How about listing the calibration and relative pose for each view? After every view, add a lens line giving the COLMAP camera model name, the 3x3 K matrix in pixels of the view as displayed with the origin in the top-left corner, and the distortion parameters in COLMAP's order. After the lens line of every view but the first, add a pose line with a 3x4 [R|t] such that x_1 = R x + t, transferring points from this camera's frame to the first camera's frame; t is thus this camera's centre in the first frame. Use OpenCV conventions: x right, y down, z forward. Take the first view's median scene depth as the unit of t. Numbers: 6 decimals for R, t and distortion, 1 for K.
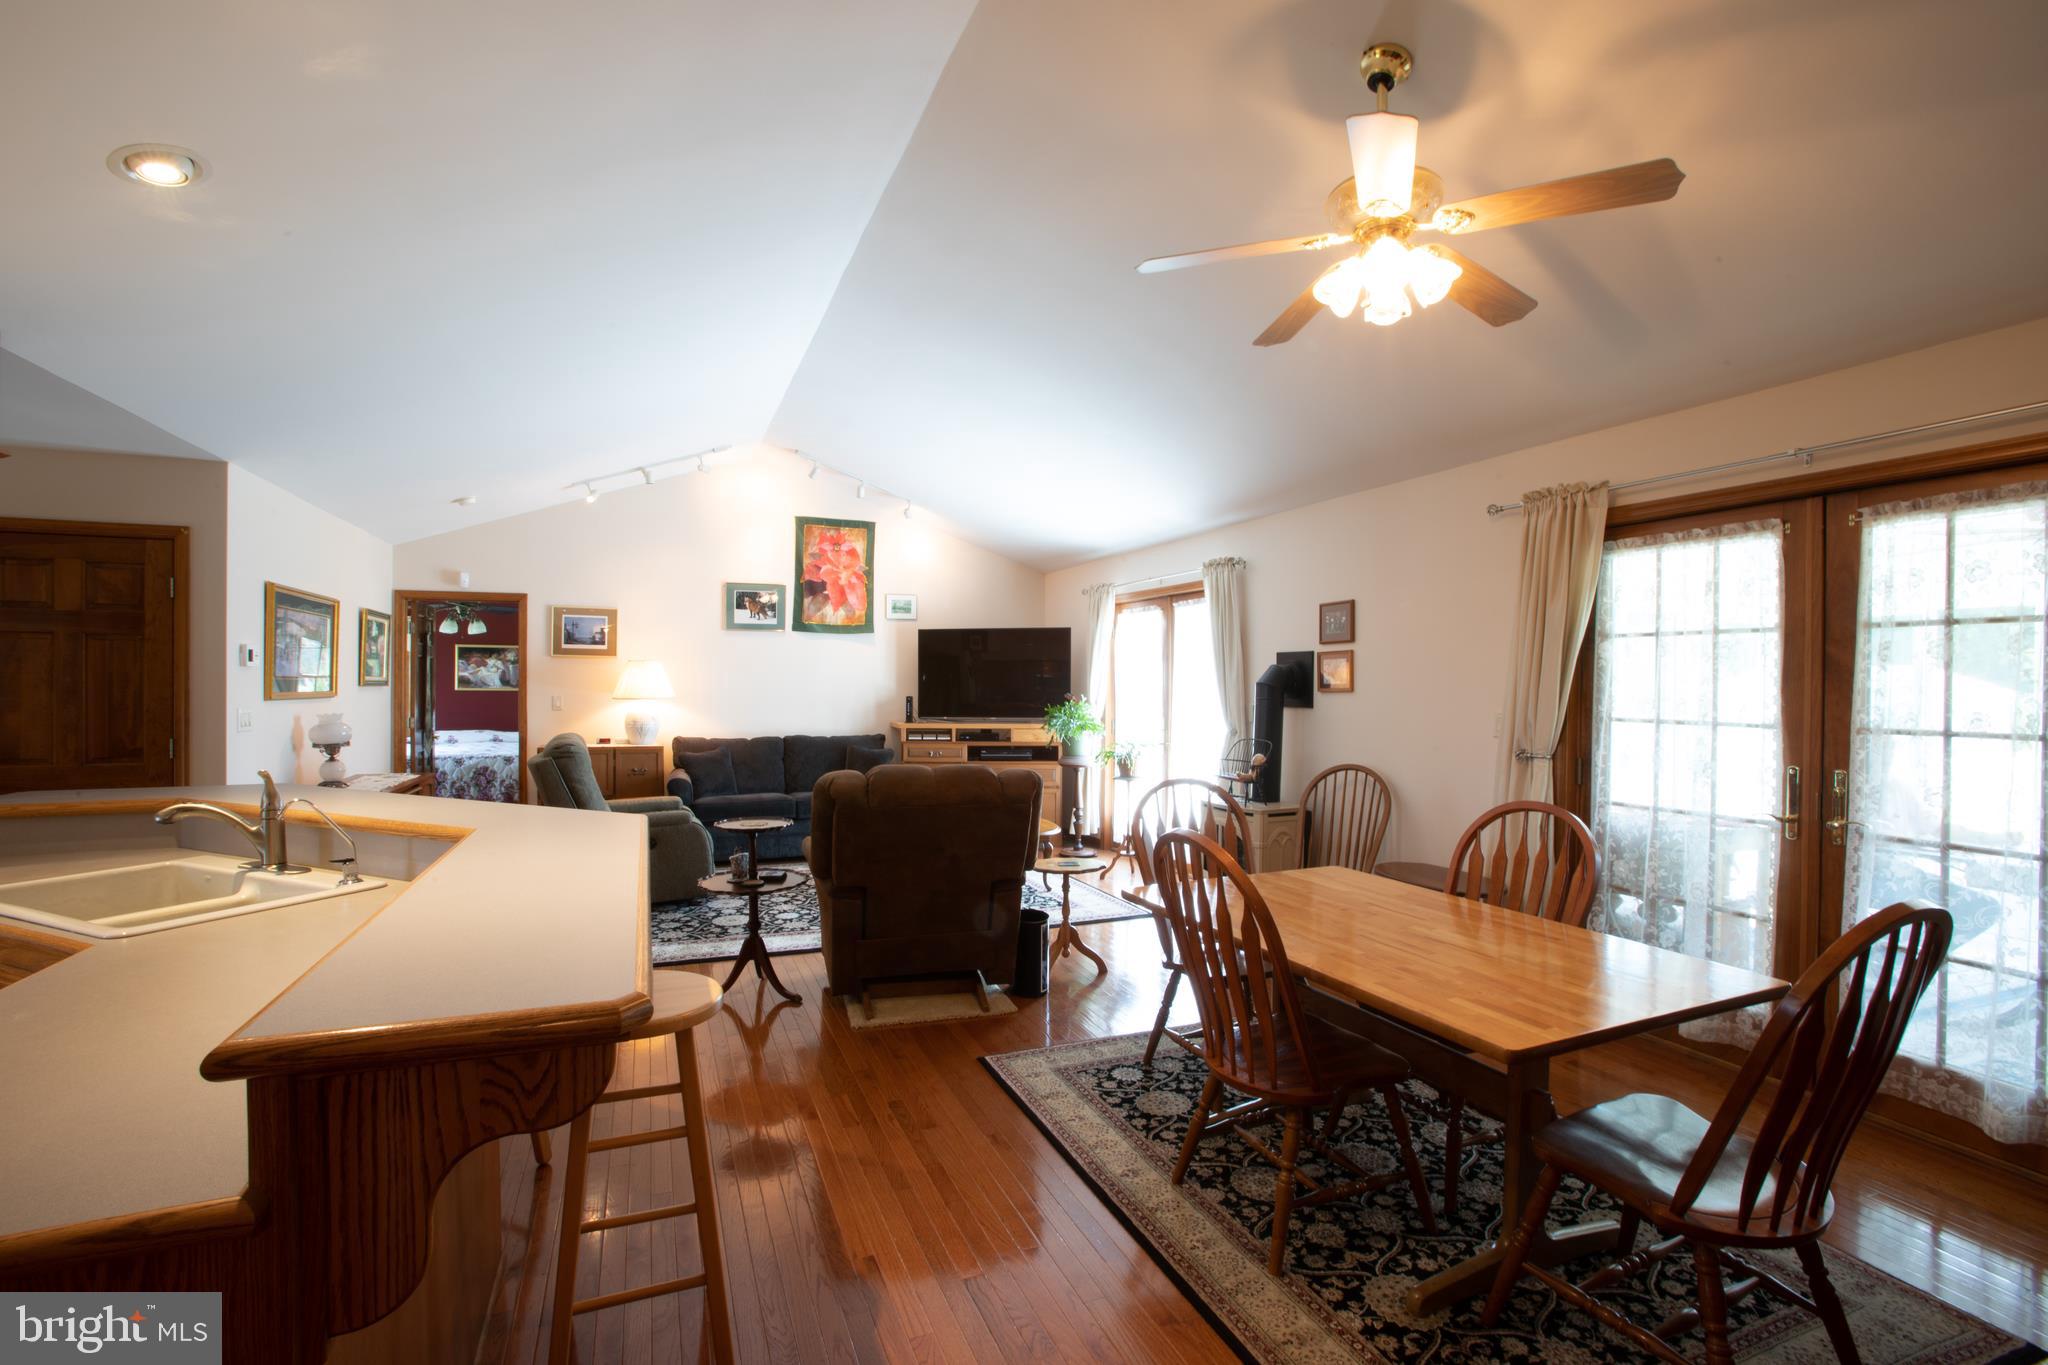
lens RADIAL K [[946.7, 0, 1023.2], [0, 946.7, 688.4], [0, 0, 1]] dist [-0.048066, 0.000398]
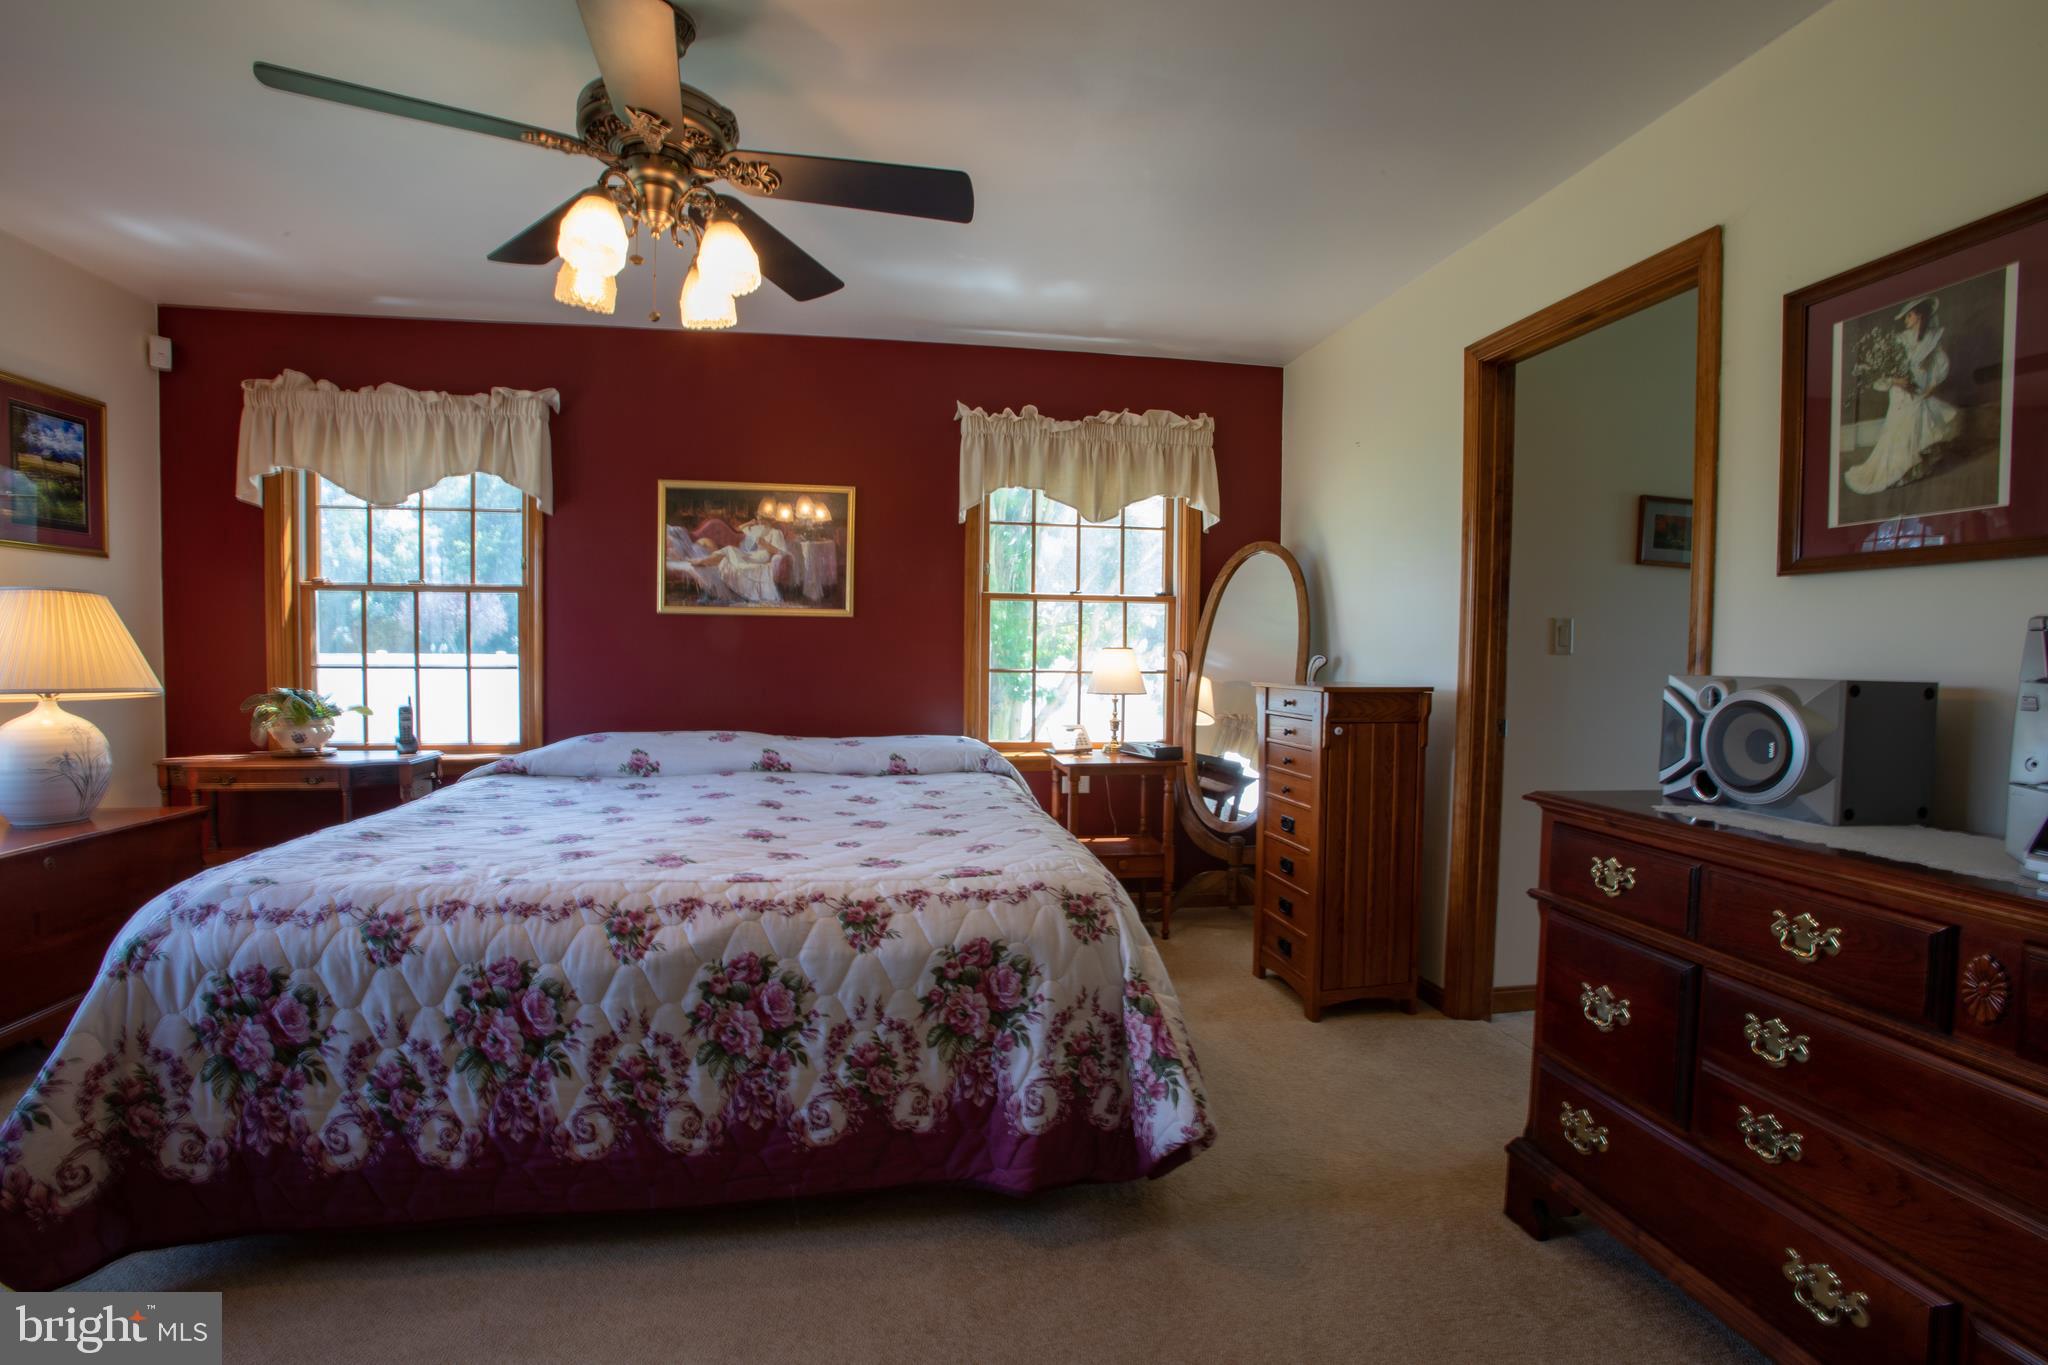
lens RADIAL K [[946.7, 0, 1029.1], [0, 946.7, 683.4], [0, 0, 1]] dist [-0.048066, 0.000398]
pose [[0.977856, 0.012354, -0.208914, -0.398703], [-0.004762, 0.999311, 0.036803, 0.014691], [0.209224, -0.034993, 0.977241, 0.680414]]
